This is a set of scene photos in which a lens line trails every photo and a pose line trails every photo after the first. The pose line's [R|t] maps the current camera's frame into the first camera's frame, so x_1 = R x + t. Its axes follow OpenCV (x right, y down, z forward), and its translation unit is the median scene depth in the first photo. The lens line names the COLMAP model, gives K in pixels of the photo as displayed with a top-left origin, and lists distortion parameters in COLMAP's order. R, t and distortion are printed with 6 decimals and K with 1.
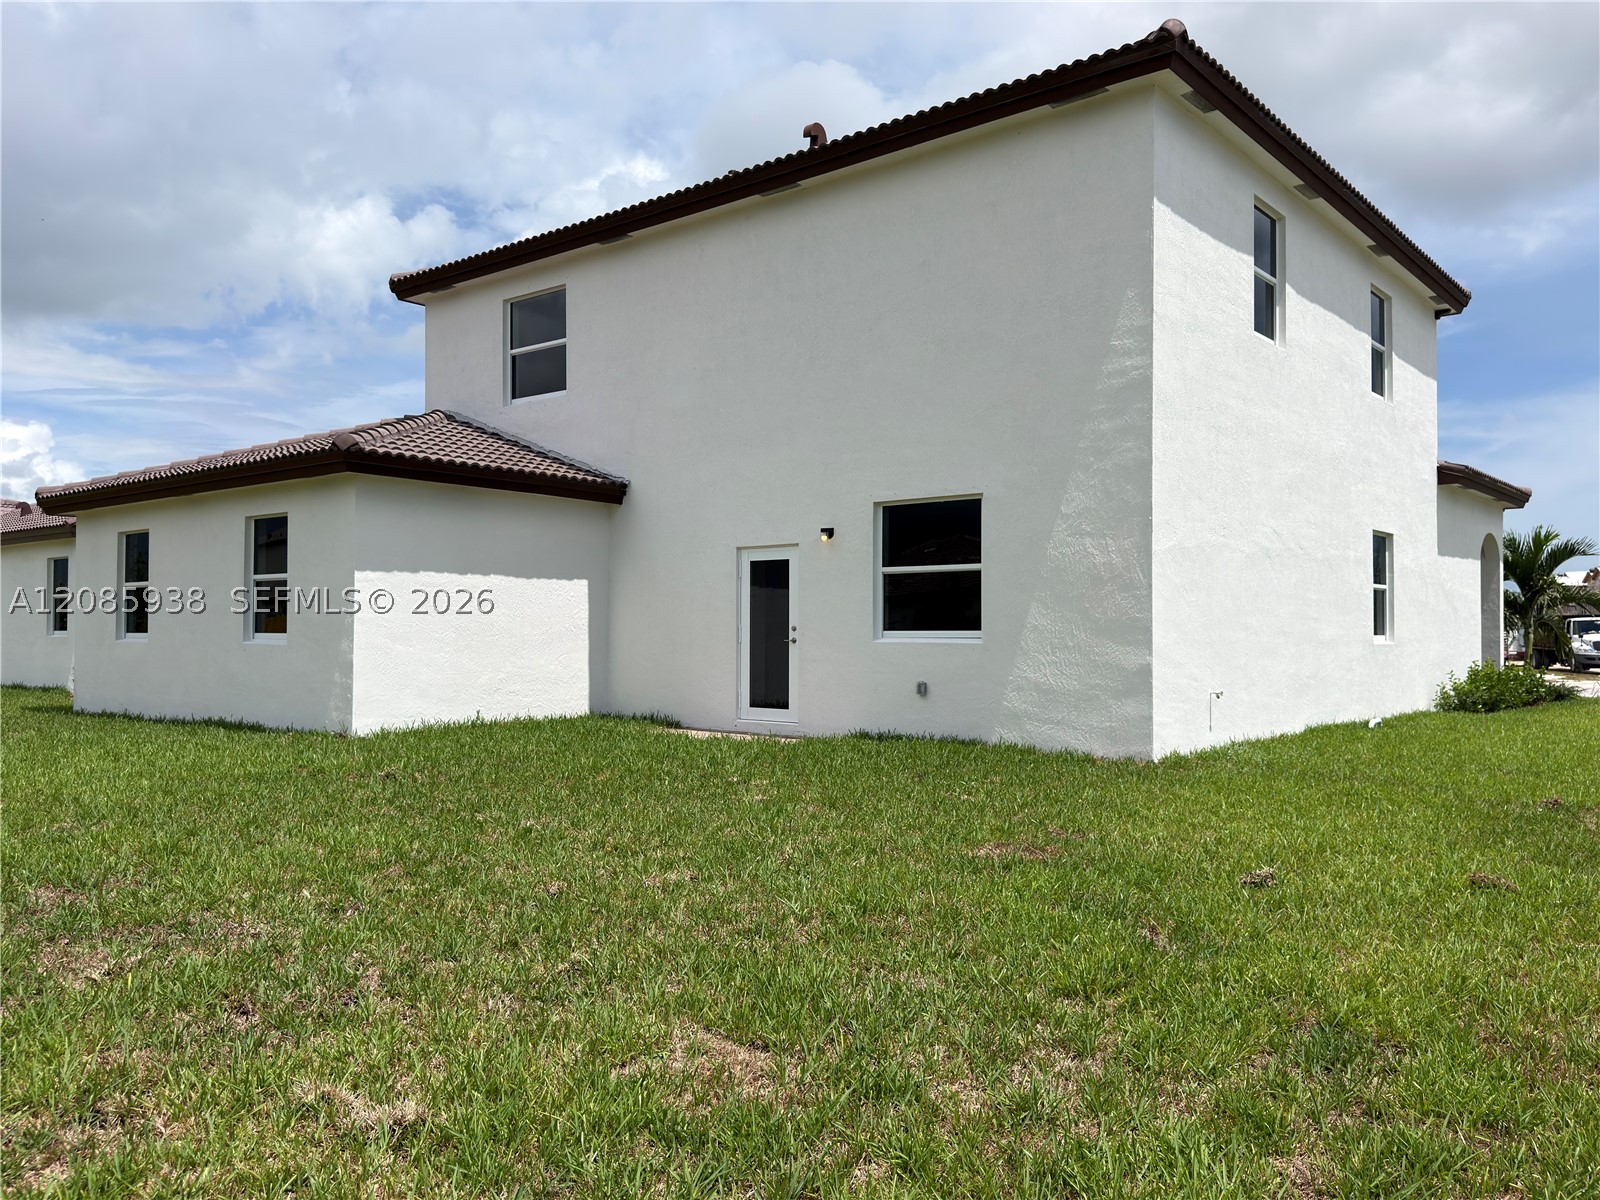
lens RADIAL K [[1249.9, 0, 800.0], [0, 1249.9, 600.0], [0, 0, 1]] dist [-0.002706, -0.000332]
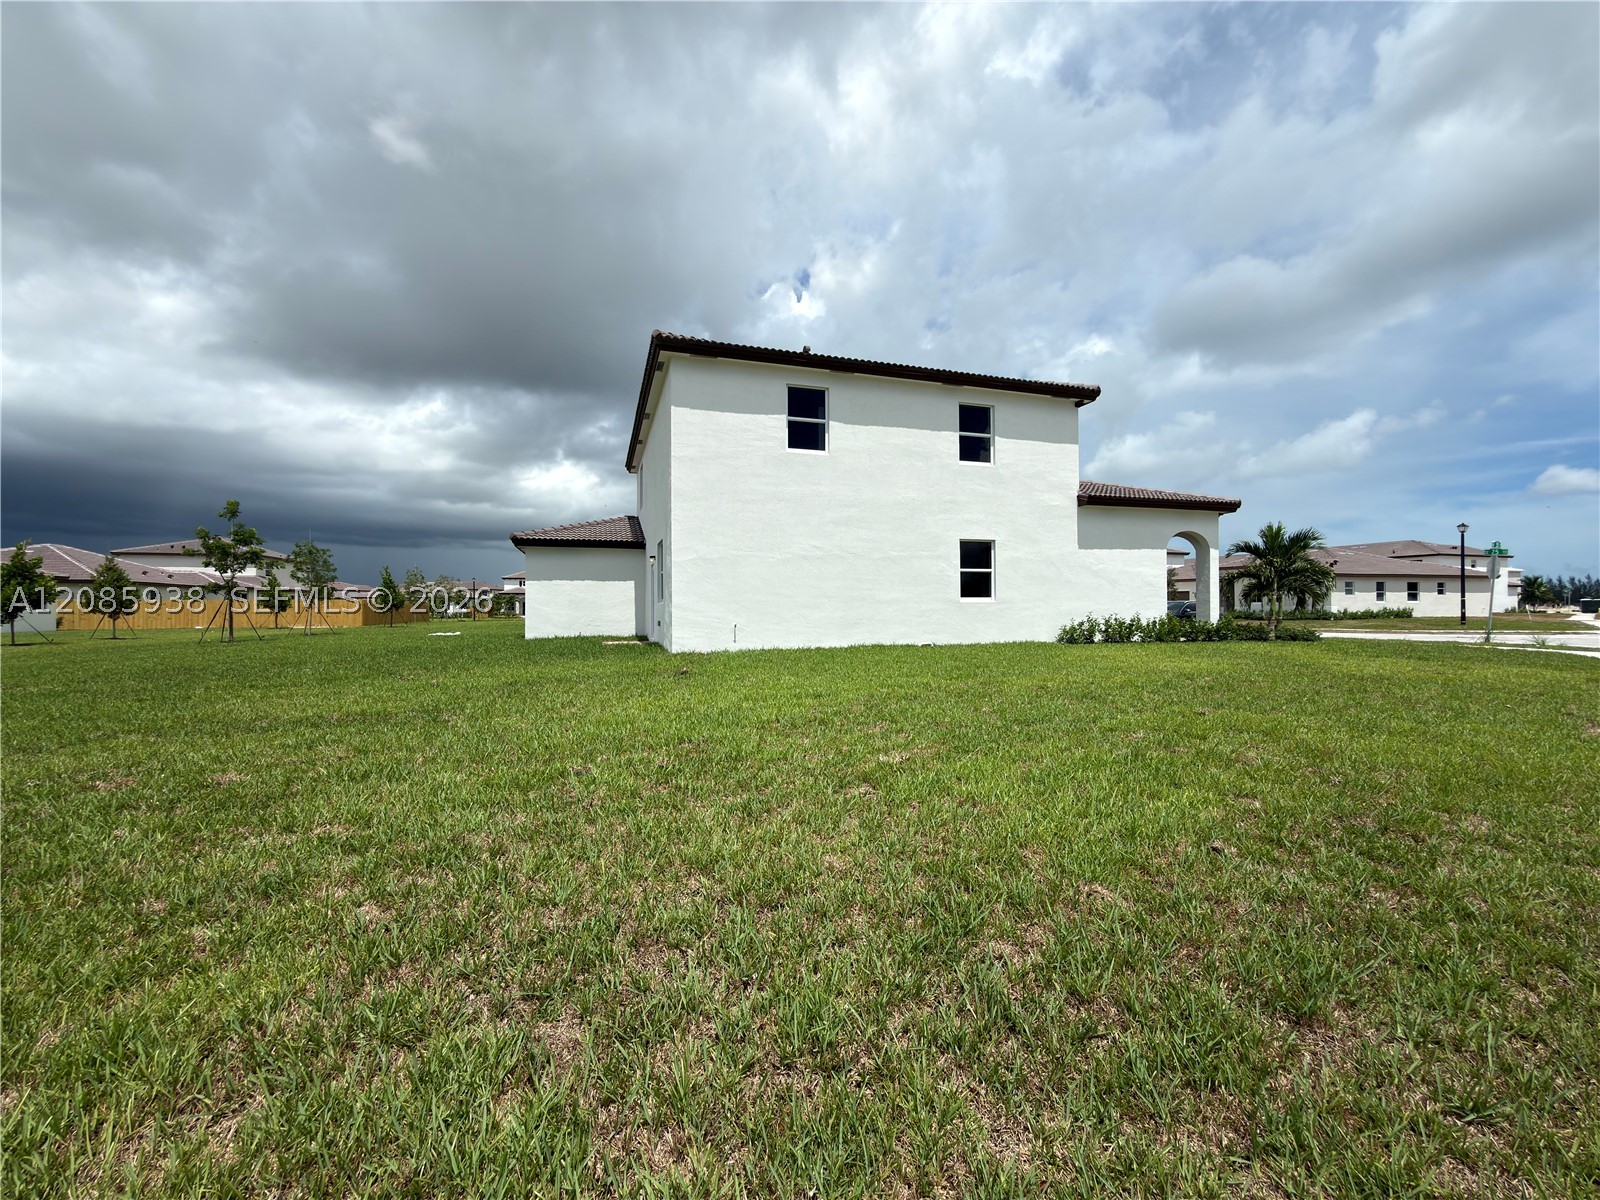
lens RADIAL K [[629.2, 0, 800.0], [0, 629.2, 600.0], [0, 0, 1]] dist [-0.000807, -0.000068]
pose [[0.841005, -0.014476, -0.540834, 0.754218], [0.025058, 0.999611, 0.012211, 0.013157], [0.540447, -0.023822, 0.841041, 0.110677]]
